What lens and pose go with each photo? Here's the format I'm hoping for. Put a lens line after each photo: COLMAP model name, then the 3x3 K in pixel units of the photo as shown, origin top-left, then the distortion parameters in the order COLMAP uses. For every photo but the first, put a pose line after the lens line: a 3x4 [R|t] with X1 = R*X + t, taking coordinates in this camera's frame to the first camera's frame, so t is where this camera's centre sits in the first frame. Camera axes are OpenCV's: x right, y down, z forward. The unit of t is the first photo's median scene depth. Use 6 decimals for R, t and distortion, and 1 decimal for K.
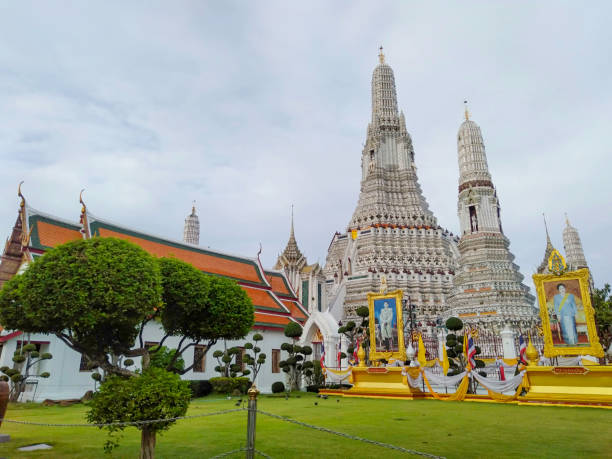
lens RADIAL K [[443.1, 0, 307.0], [0, 443.1, 222.4], [0, 0, 1]] dist [0.028496, -0.001340]
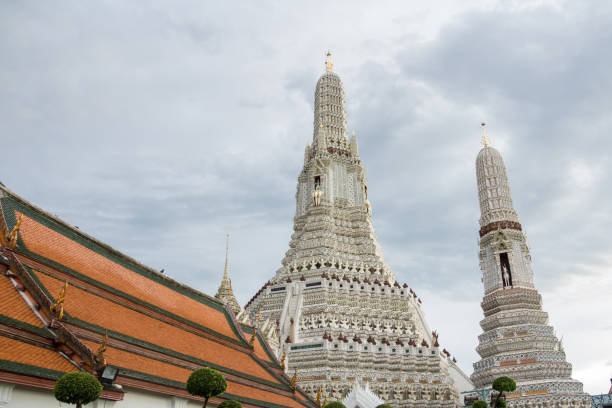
lens RADIAL K [[568.4, 0, 353.9], [0, 568.4, 225.1], [0, 0, 1]] dist [-0.104542, -0.001444]
pose [[0.936465, 0.109278, 0.333305, -0.138911], [-0.073860, 0.990360, -0.117181, 0.033751], [-0.342897, 0.085118, 0.935509, 0.119551]]
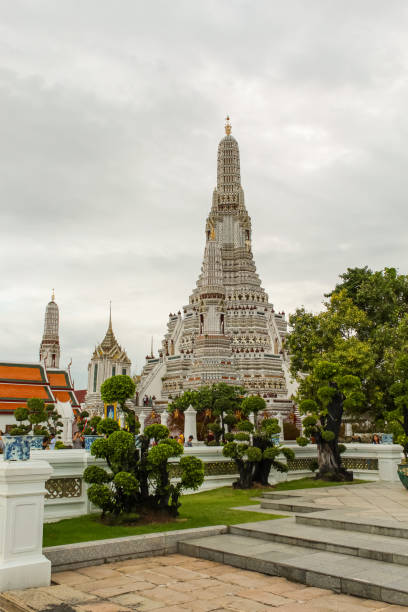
lens RADIAL K [[568.4, 0, 222.2], [0, 568.4, 306.8], [0, 0, 1]] dist [-0.104542, -0.001444]
pose [[0.990364, -0.051782, -0.128446, 0.448221], [0.065220, 0.992569, 0.102725, -0.157544], [0.122172, -0.110112, 0.986382, -0.453428]]
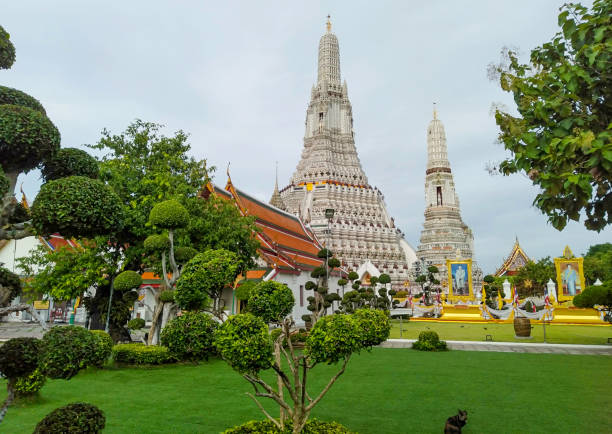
lens RADIAL K [[441.1, 0, 307.0], [0, 441.1, 200.9], [0, 0, 1]] dist [0.028001, -0.000430]
pose [[0.943226, 0.075255, 0.323514, -0.312659], [-0.110366, 0.989664, 0.091568, -0.049944], [-0.313280, -0.122075, 0.941782, -0.113981]]
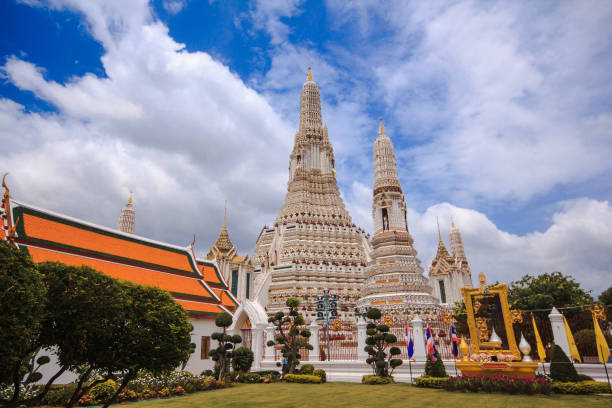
lens RADIAL K [[387.5, 0, 304.8], [0, 387.5, 209.3], [0, 0, 1]] dist [-0.000335, 0.001630]
pose [[0.984127, 0.043320, 0.172098, -0.004983], [-0.039439, 0.998886, -0.025911, 0.000497], [-0.173029, 0.018713, 0.984739, 0.028681]]
